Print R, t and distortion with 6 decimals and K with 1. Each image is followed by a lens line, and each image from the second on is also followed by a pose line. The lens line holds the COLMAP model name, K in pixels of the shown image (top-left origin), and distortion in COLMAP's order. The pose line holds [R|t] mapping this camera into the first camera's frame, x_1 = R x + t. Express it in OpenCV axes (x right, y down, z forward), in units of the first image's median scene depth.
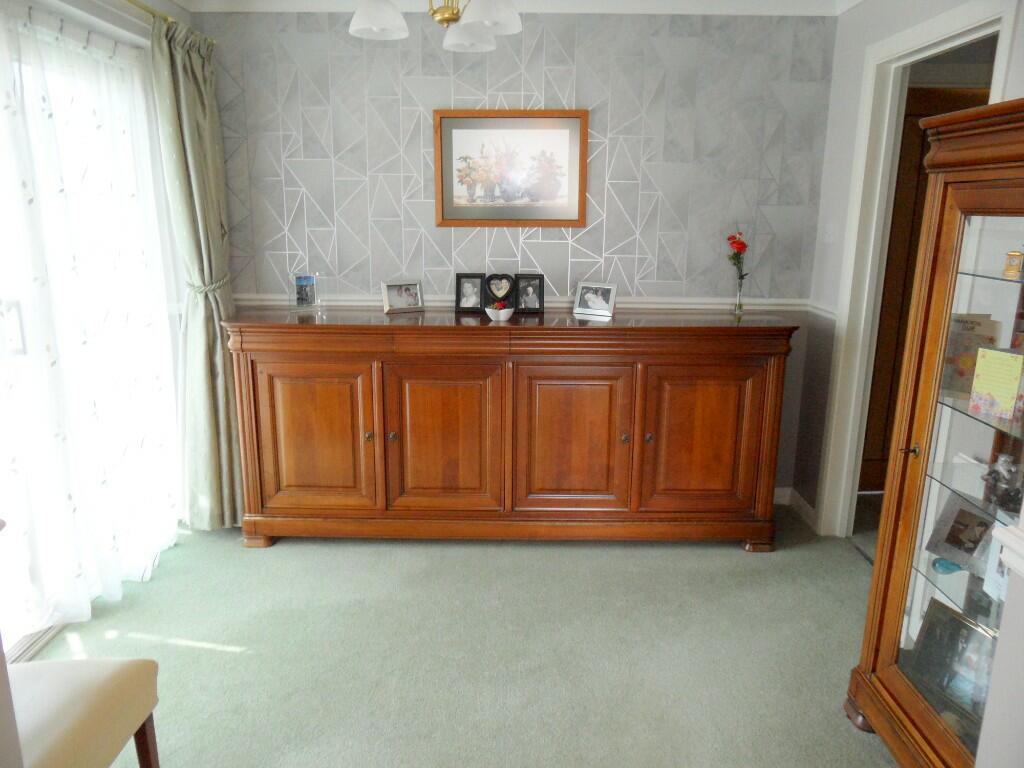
lens RADIAL K [[749.9, 0, 507.4], [0, 749.9, 383.1], [0, 0, 1]] dist [-0.032261, 0.000414]
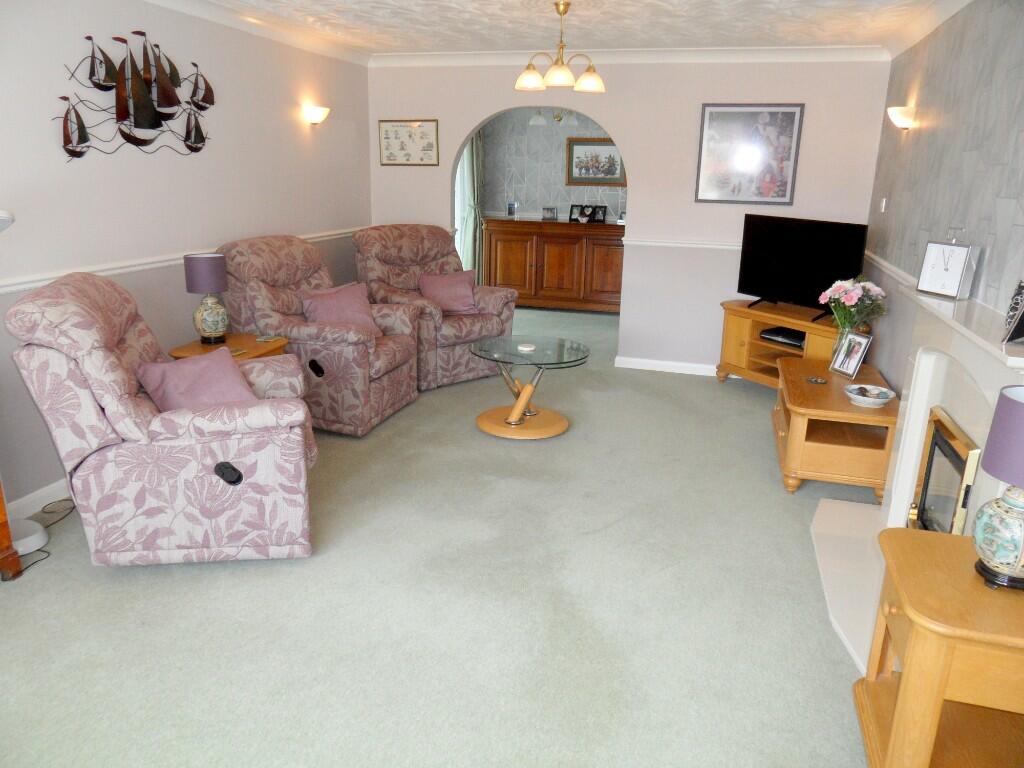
lens RADIAL K [[749.9, 0, 514.5], [0, 749.9, 383.4], [0, 0, 1]] dist [-0.032261, 0.000414]
pose [[0.962646, 0.088153, -0.256010, 0.436600], [-0.078183, 0.995740, 0.048886, 0.335436], [0.259229, -0.027044, 0.965437, -1.448607]]
